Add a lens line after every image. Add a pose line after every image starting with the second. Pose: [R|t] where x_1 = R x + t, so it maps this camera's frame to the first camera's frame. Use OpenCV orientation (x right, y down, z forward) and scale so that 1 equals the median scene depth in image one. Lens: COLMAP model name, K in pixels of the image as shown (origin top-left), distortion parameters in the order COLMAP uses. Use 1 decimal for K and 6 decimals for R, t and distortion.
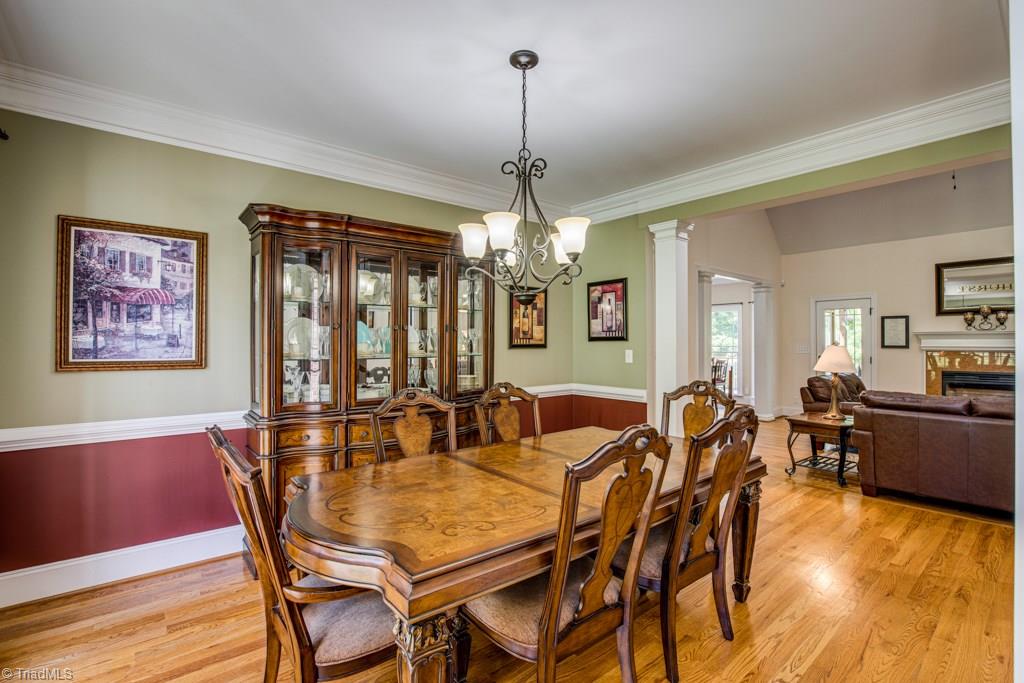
lens RADIAL K [[469.7, 0, 513.5], [0, 469.7, 337.1], [0, 0, 1]] dist [-0.034318, 0.004386]
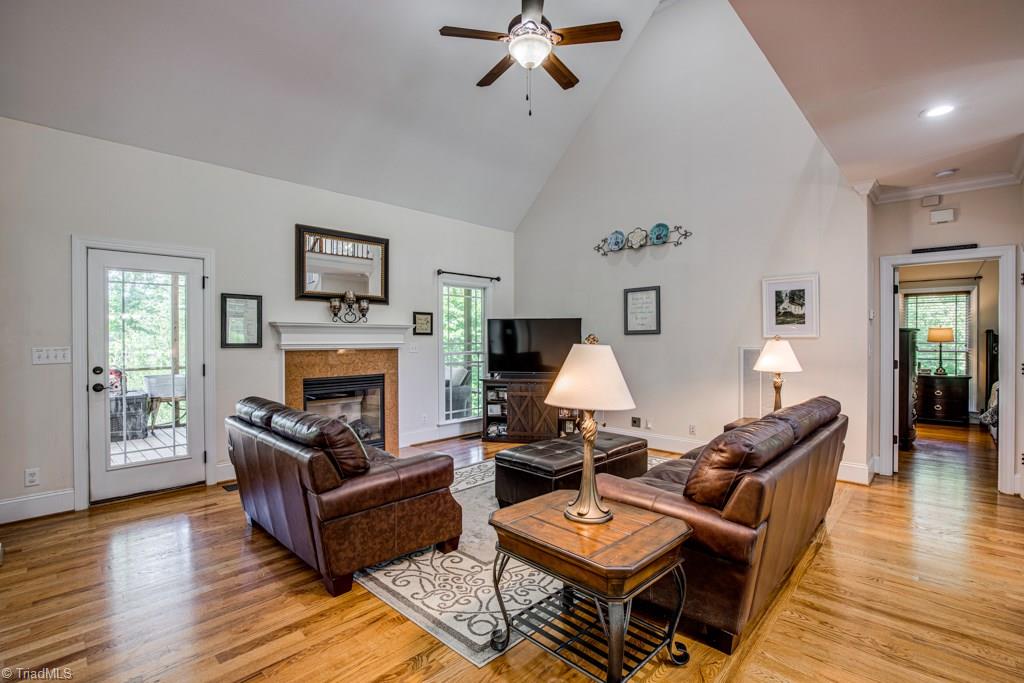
lens RADIAL K [[469.7, 0, 511.9], [0, 469.7, 339.2], [0, 0, 1]] dist [-0.034318, 0.004386]
pose [[-0.125433, 0.000092, 0.992102, 0.339641], [-0.012474, 0.999921, -0.001670, 0.018869], [-0.992024, -0.012585, -0.125422, 1.395758]]
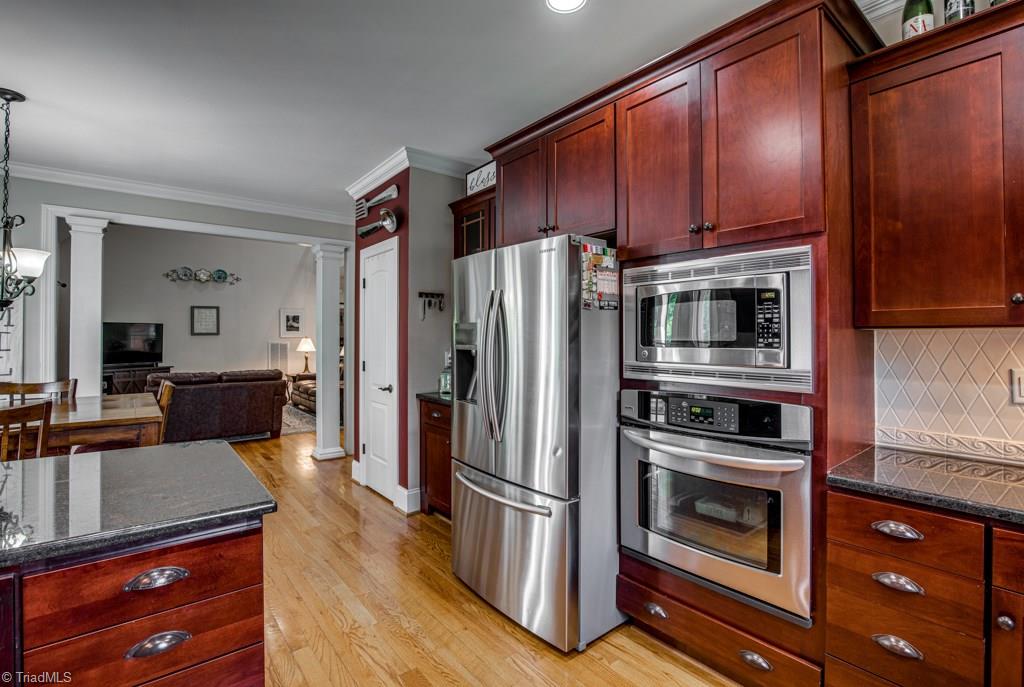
lens RADIAL K [[469.7, 0, 519.2], [0, 469.7, 332.6], [0, 0, 1]] dist [-0.034318, 0.004386]
pose [[-0.999988, 0.002591, -0.004095, 0.163152], [0.002680, 0.999754, -0.022030, 0.039614], [0.004037, -0.022041, -0.999749, 3.210461]]
